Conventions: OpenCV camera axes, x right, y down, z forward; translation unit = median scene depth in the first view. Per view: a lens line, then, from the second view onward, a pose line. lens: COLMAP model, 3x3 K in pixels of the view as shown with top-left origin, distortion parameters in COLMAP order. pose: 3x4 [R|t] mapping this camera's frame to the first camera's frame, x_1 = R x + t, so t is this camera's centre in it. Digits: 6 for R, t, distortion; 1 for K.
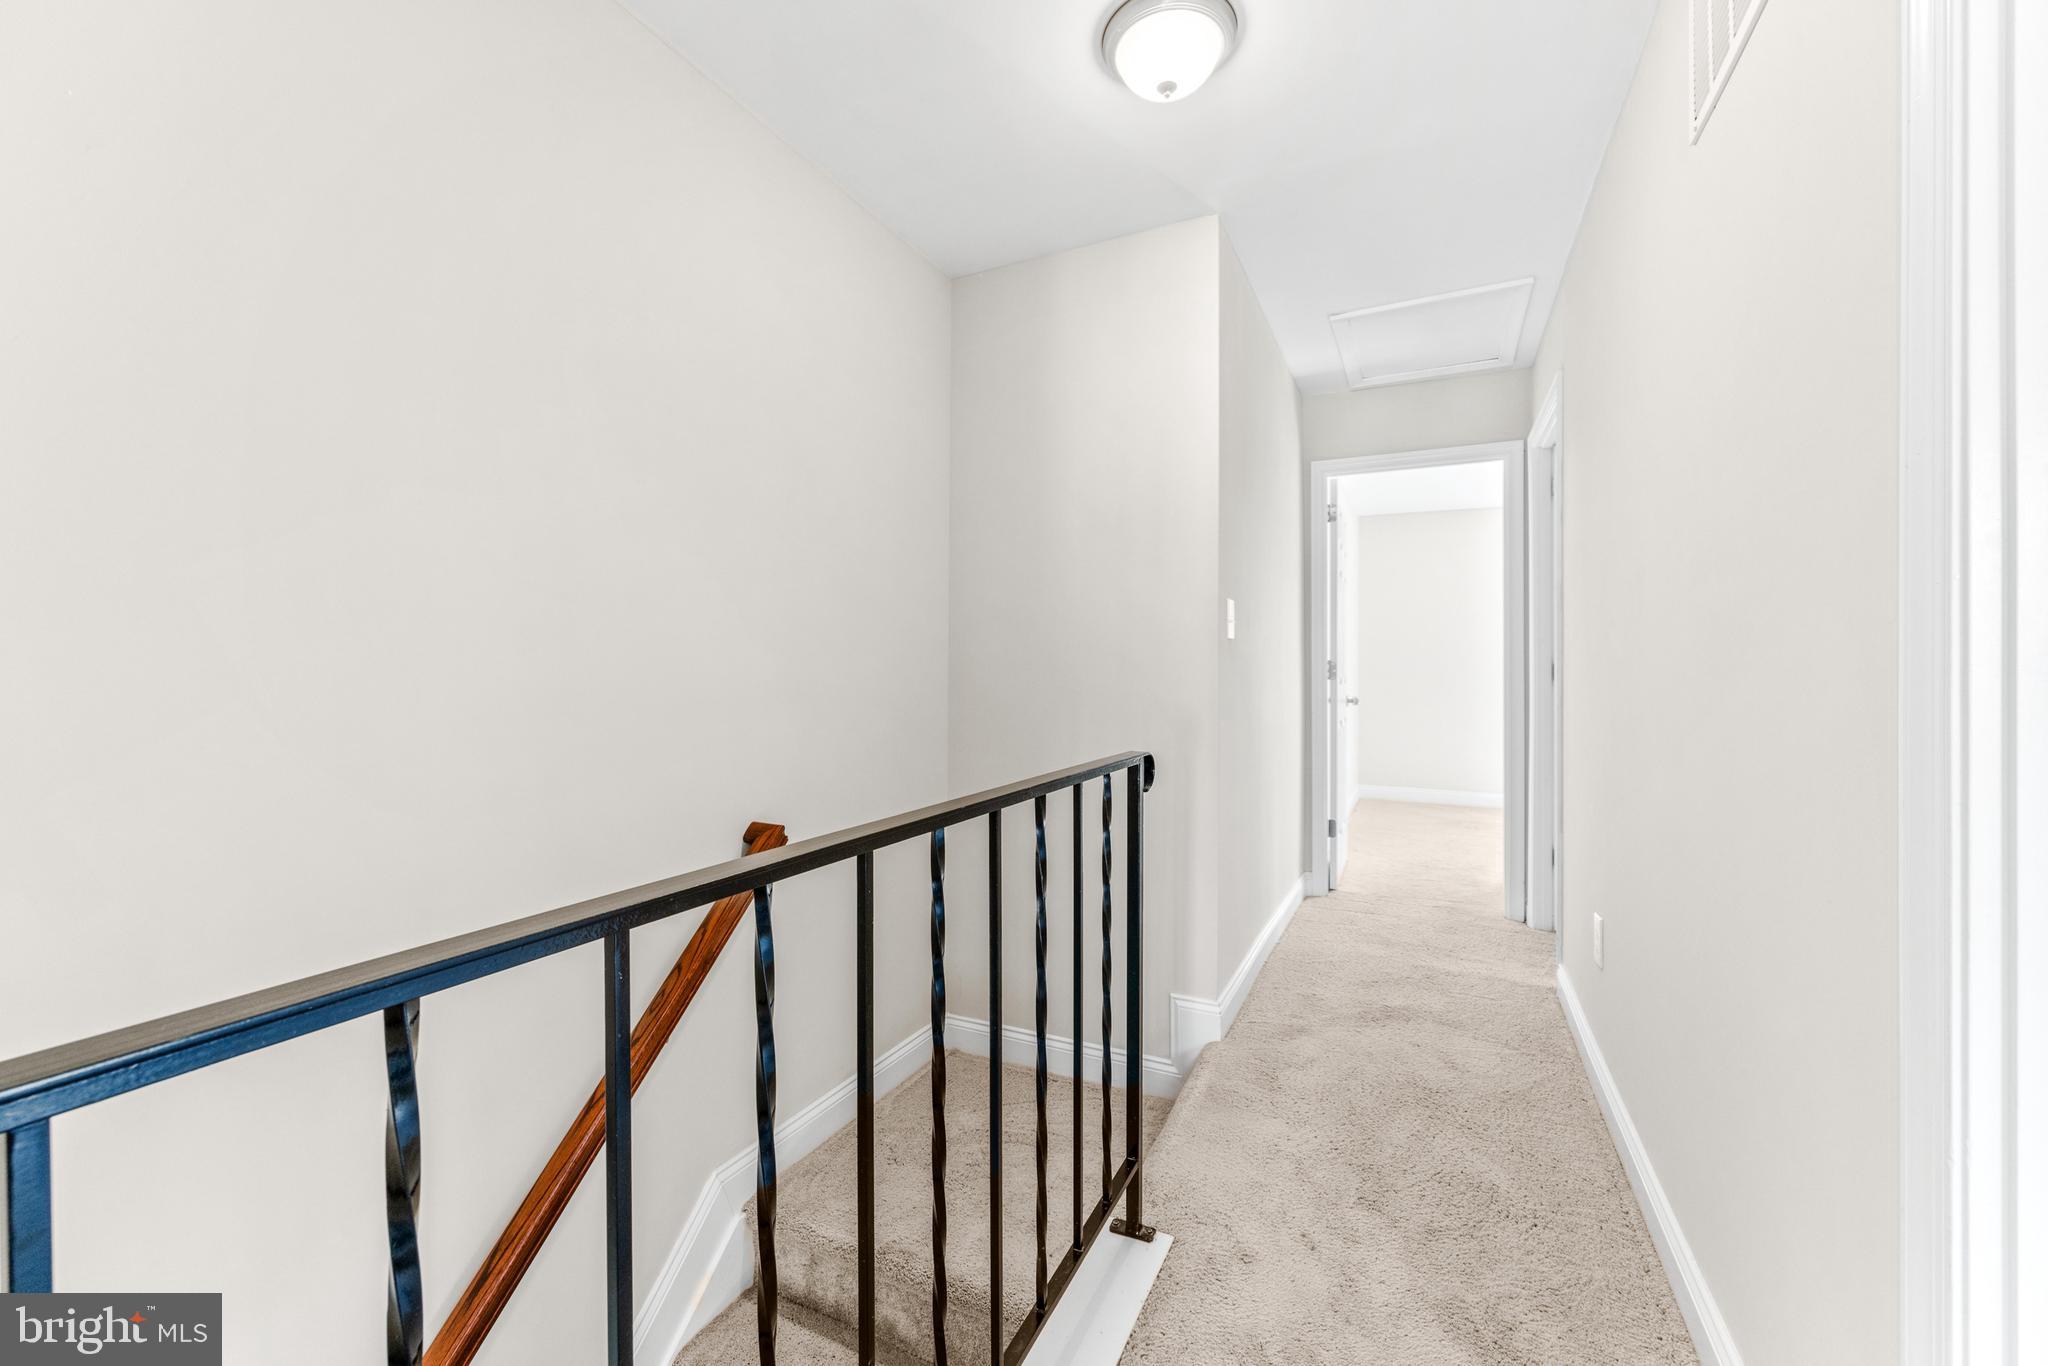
lens RADIAL K [[820.7, 0, 1020.5], [0, 820.7, 673.3], [0, 0, 1]] dist [-0.002540, -0.000161]
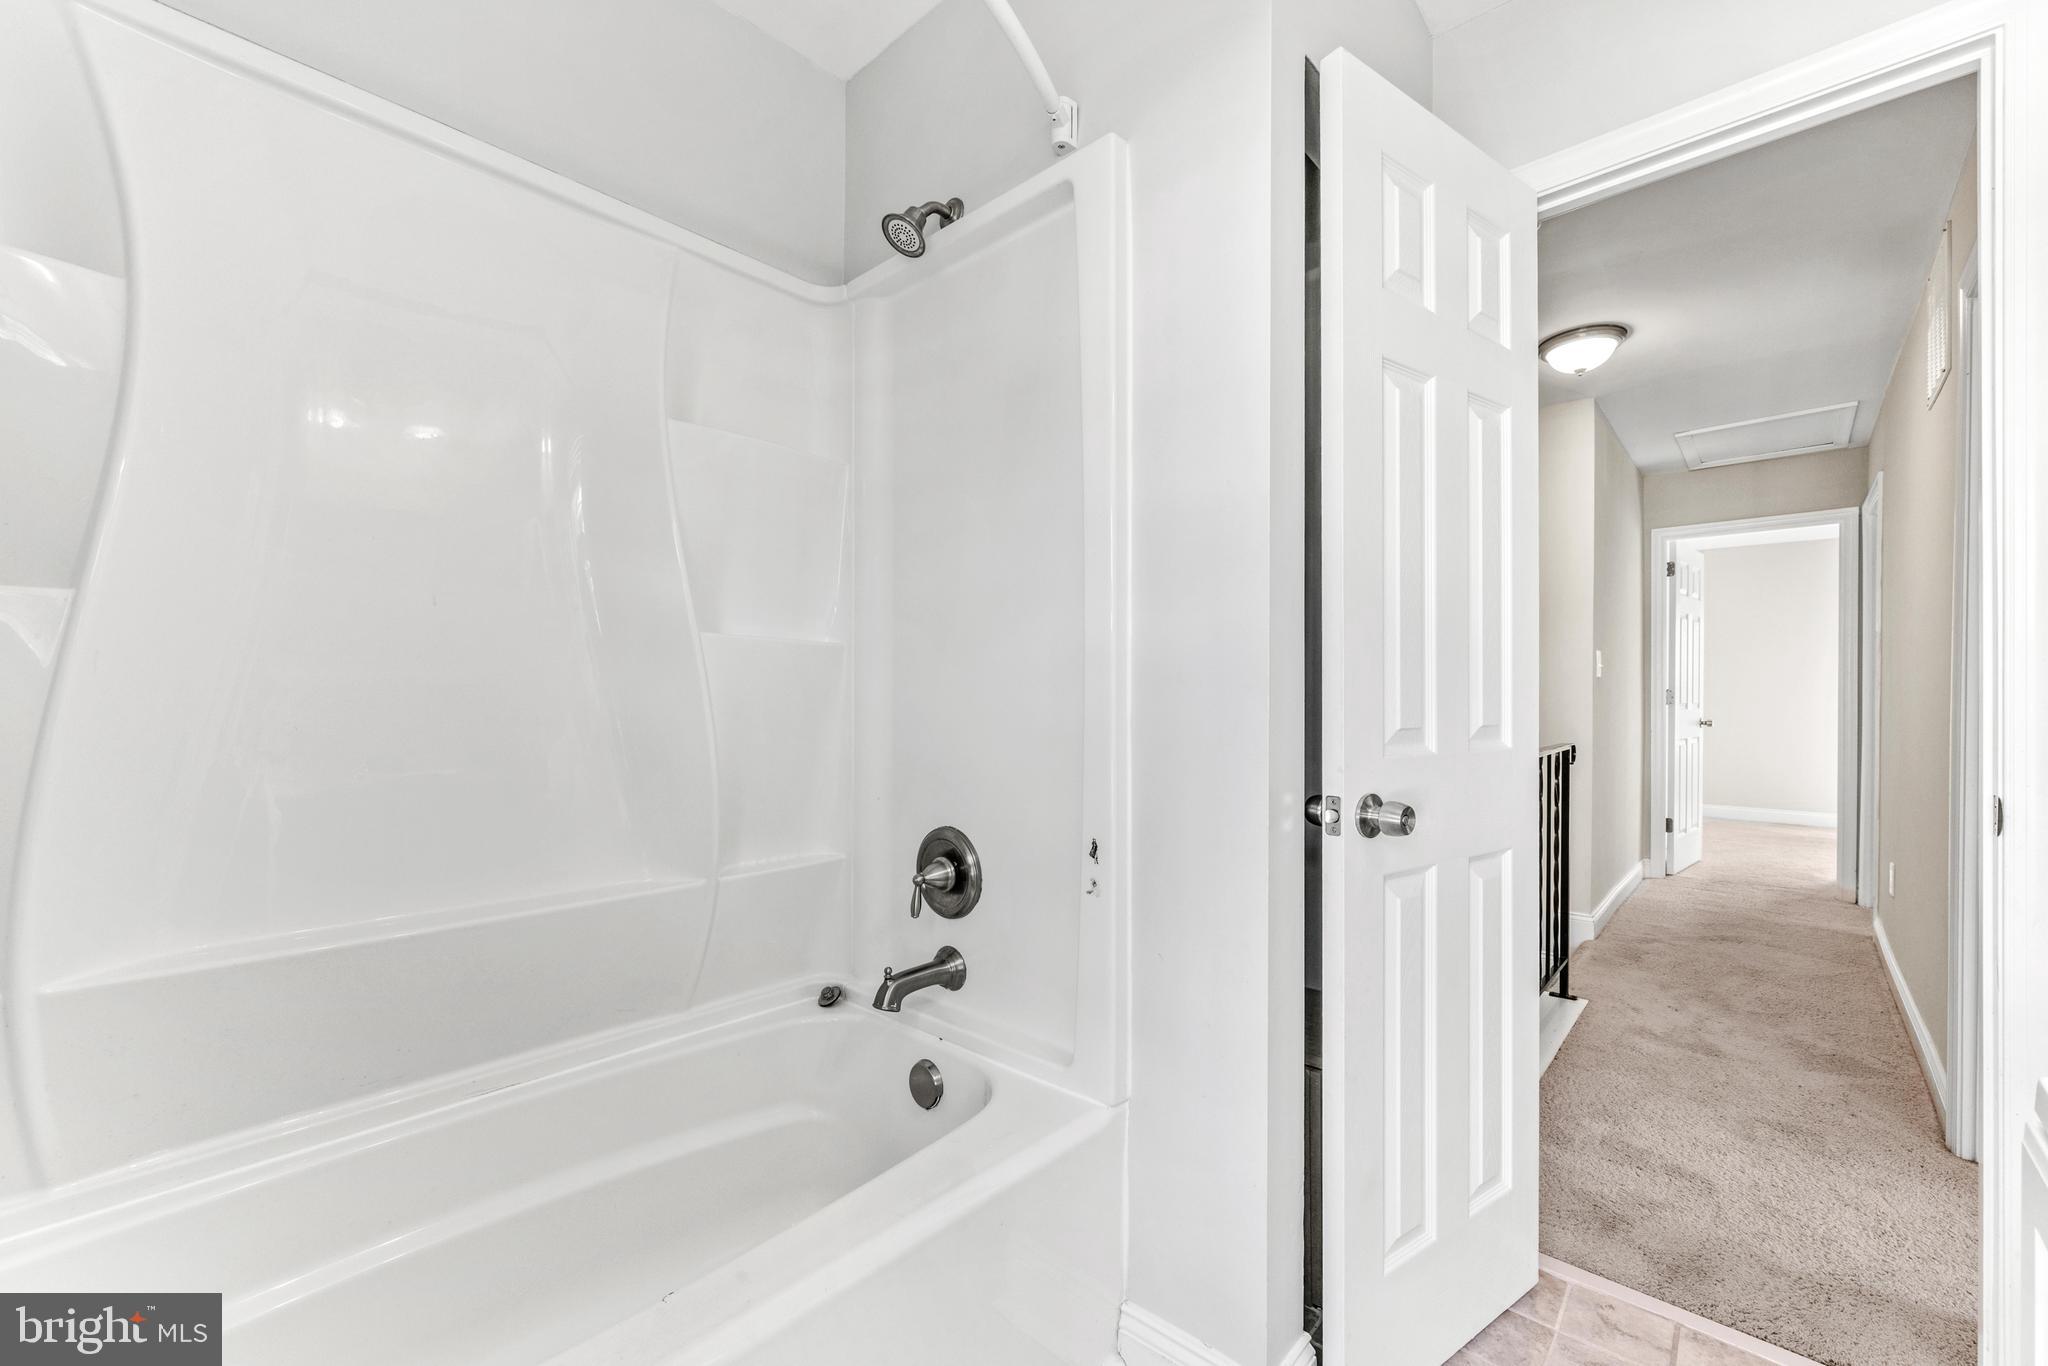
lens RADIAL K [[820.7, 0, 1029.9], [0, 820.7, 701.7], [0, 0, 1]] dist [-0.002540, -0.000161]
pose [[0.961016, 0.002162, -0.276484, -0.309001], [-0.000024, 0.999970, 0.007733, -0.008601], [0.276493, -0.007425, 0.960987, -0.679117]]
